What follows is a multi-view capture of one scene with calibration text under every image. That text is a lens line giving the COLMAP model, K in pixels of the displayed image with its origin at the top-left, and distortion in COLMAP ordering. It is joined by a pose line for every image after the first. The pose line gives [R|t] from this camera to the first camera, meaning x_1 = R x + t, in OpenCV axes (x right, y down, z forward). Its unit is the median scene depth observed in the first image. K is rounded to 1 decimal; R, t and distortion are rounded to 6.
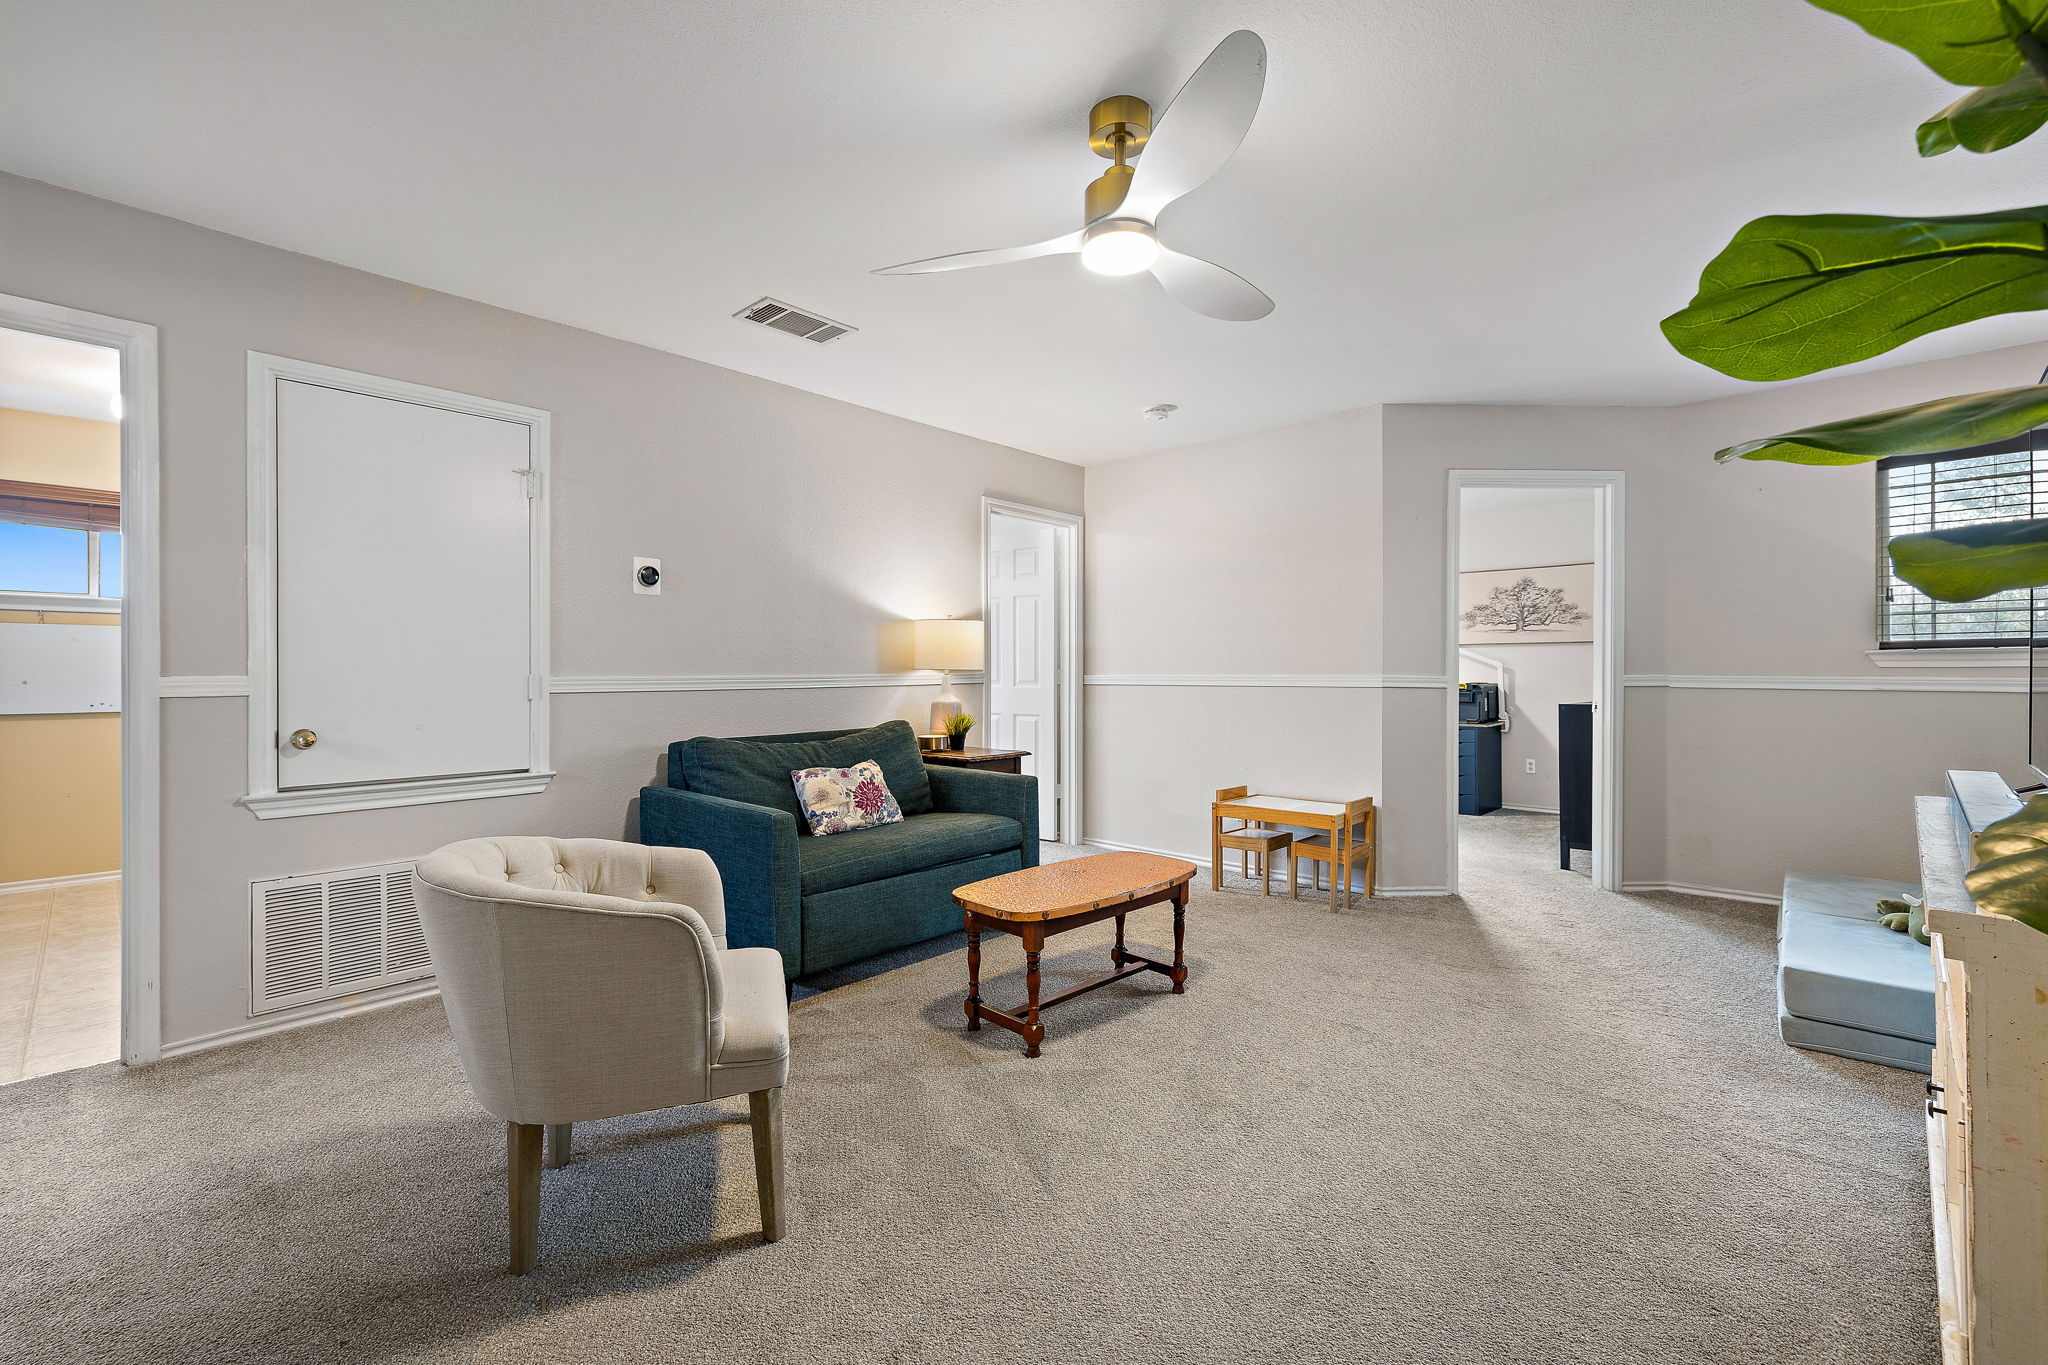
lens RADIAL K [[863.3, 0, 1013.0], [0, 863.3, 669.8], [0, 0, 1]] dist [-0.019927, -0.000039]
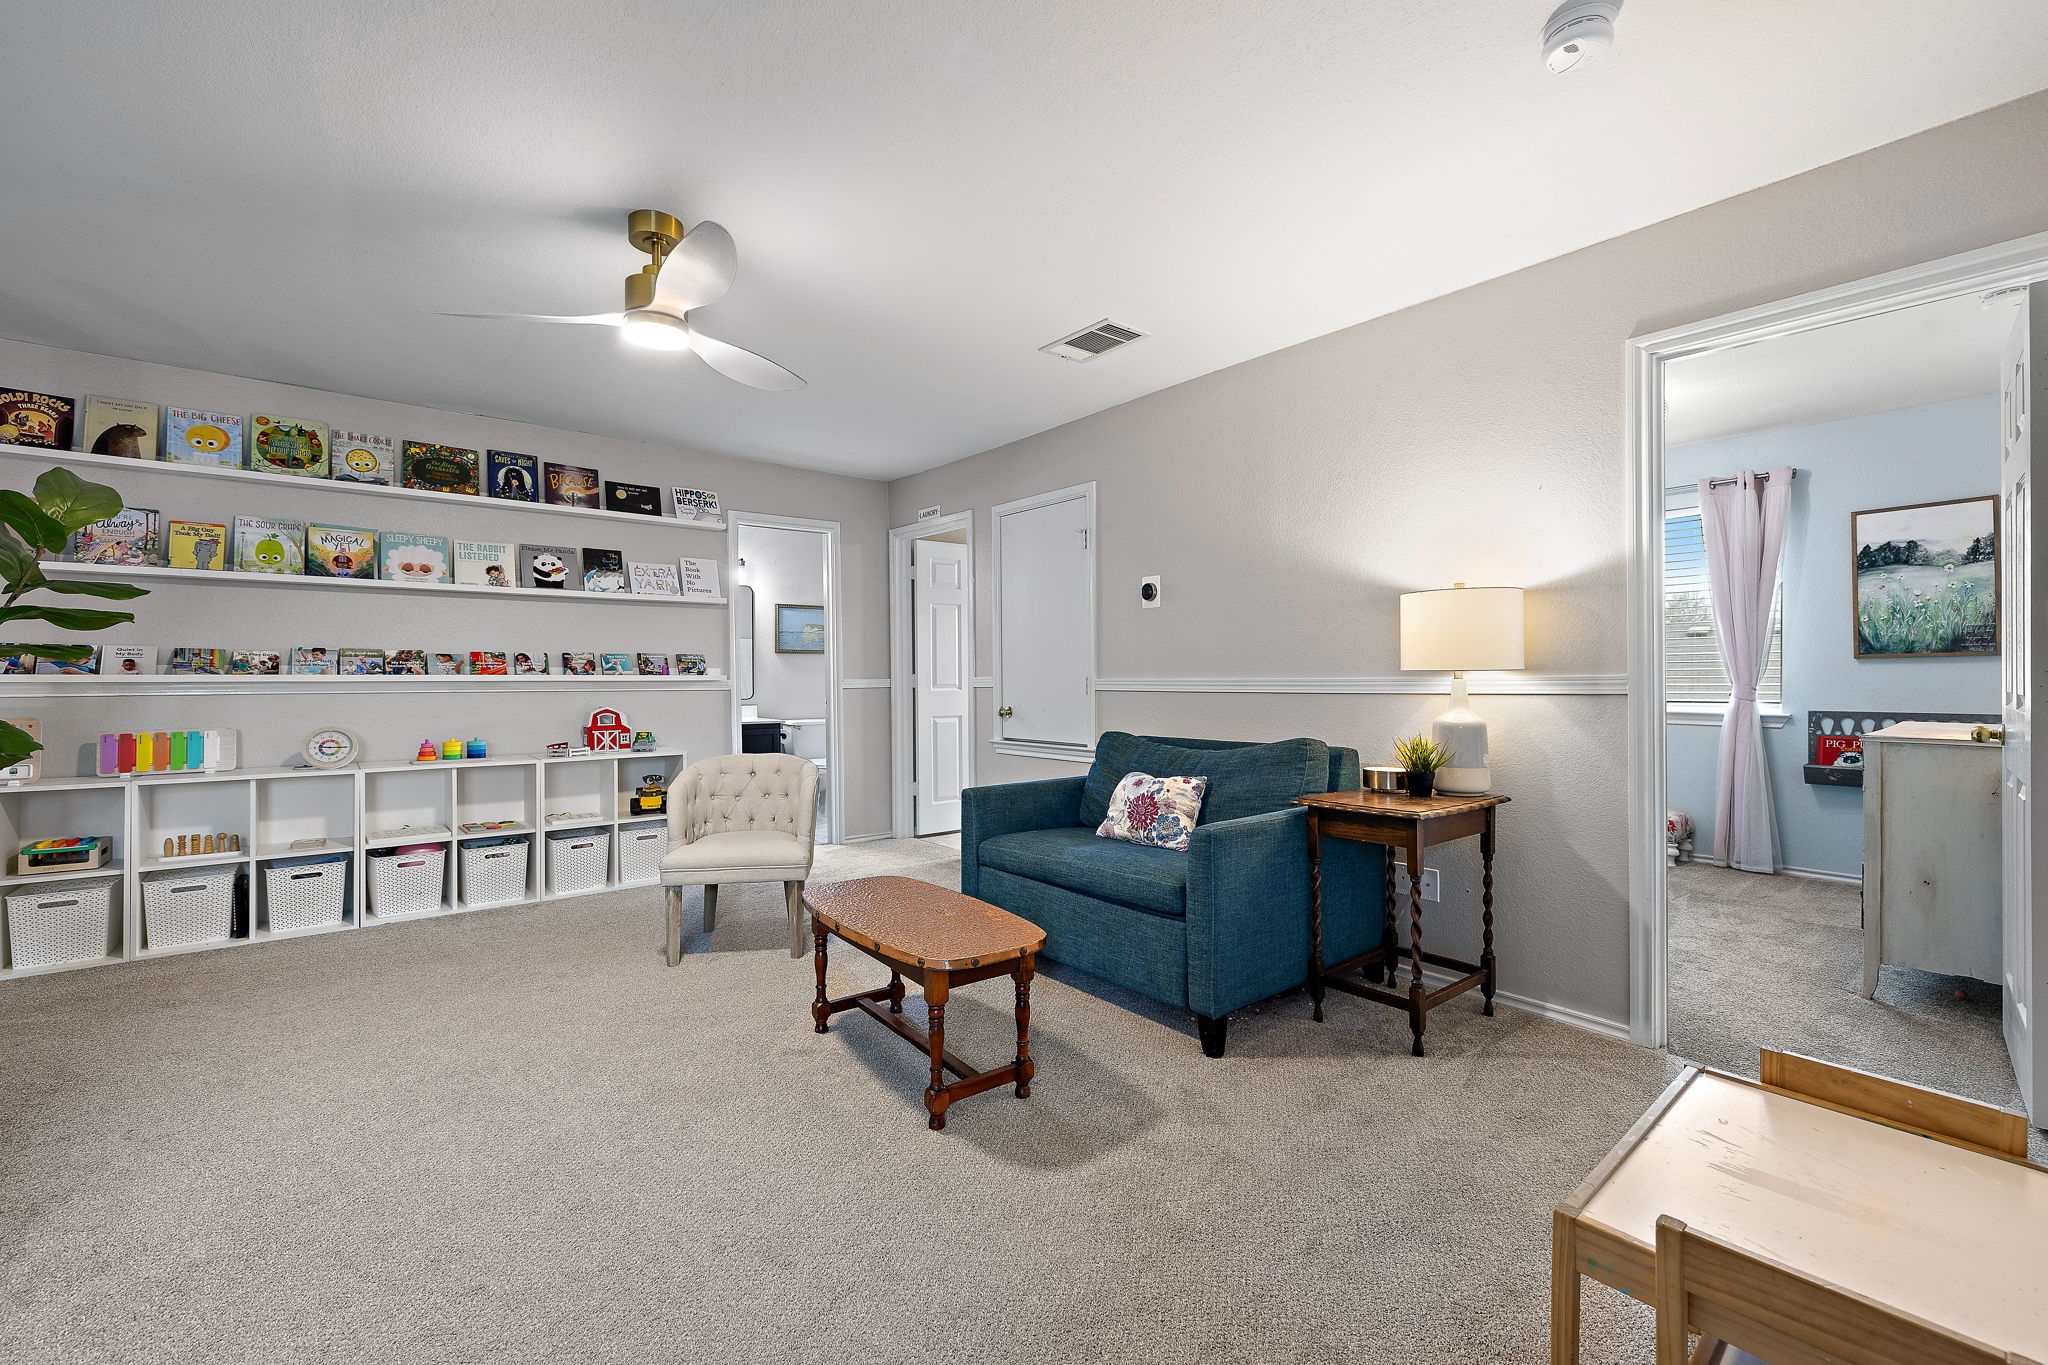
lens RADIAL K [[863.3, 0, 1013.0], [0, 863.3, 669.8], [0, 0, 1]] dist [-0.019927, -0.000039]
pose [[-0.151978, -0.005650, -0.988368, 0.820222], [0.005199, 0.999965, -0.006515, 0.003020], [0.988370, -0.006129, -0.151943, 1.086896]]
